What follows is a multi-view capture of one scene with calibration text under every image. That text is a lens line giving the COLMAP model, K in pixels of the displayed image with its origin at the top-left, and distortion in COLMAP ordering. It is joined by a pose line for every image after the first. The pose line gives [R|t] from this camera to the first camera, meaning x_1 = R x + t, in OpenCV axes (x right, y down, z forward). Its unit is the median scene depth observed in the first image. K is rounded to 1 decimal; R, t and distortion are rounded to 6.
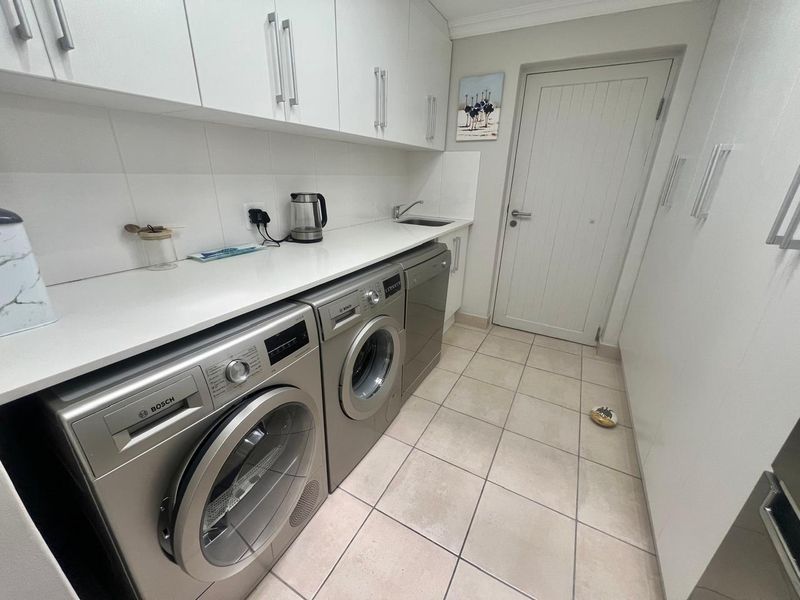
lens RADIAL K [[320.3, 0, 400.0], [0, 320.3, 300.0], [0, 0, 1]] dist [-0.000927, -0.000187]
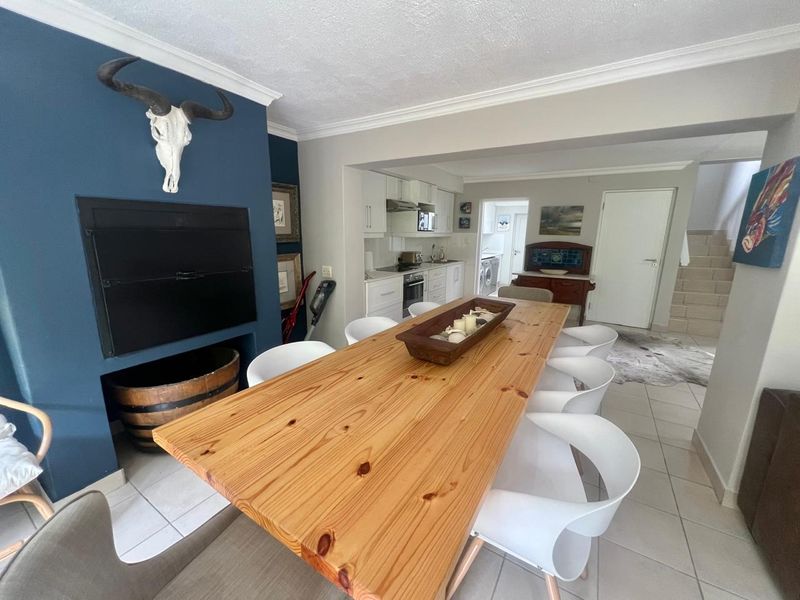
lens RADIAL K [[320.3, 0, 400.0], [0, 320.3, 300.0], [0, 0, 1]] dist [-0.000927, -0.000187]
pose [[0.998887, -0.003467, -0.047038, -0.772940], [-0.004112, 0.987096, -0.160079, 0.865891], [0.046986, 0.160094, 0.985983, -2.534959]]
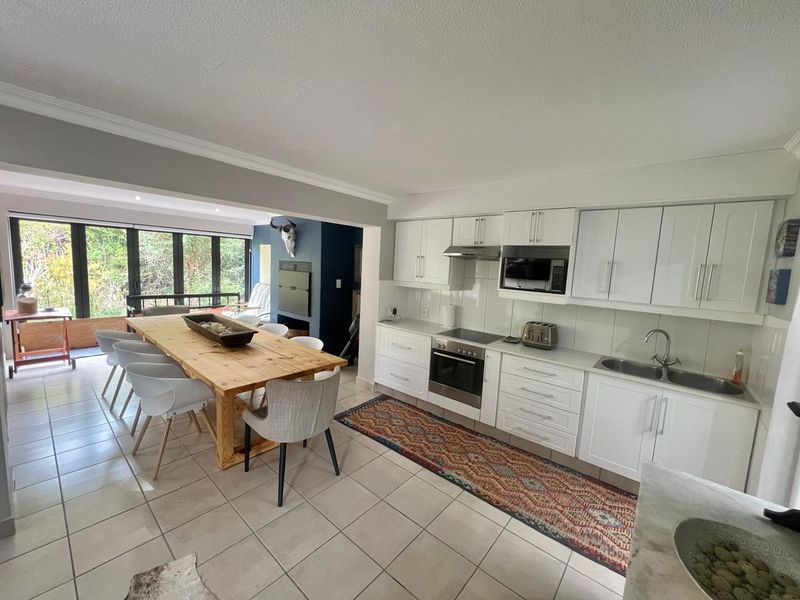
lens RADIAL K [[320.3, 0, 400.0], [0, 320.3, 300.0], [0, 0, 1]] dist [-0.000927, -0.000187]
pose [[-0.189611, 0.076376, -0.978884, 0.599798], [-0.407907, 0.900736, 0.149290, 0.126113], [0.893118, 0.427600, -0.139635, -0.760704]]
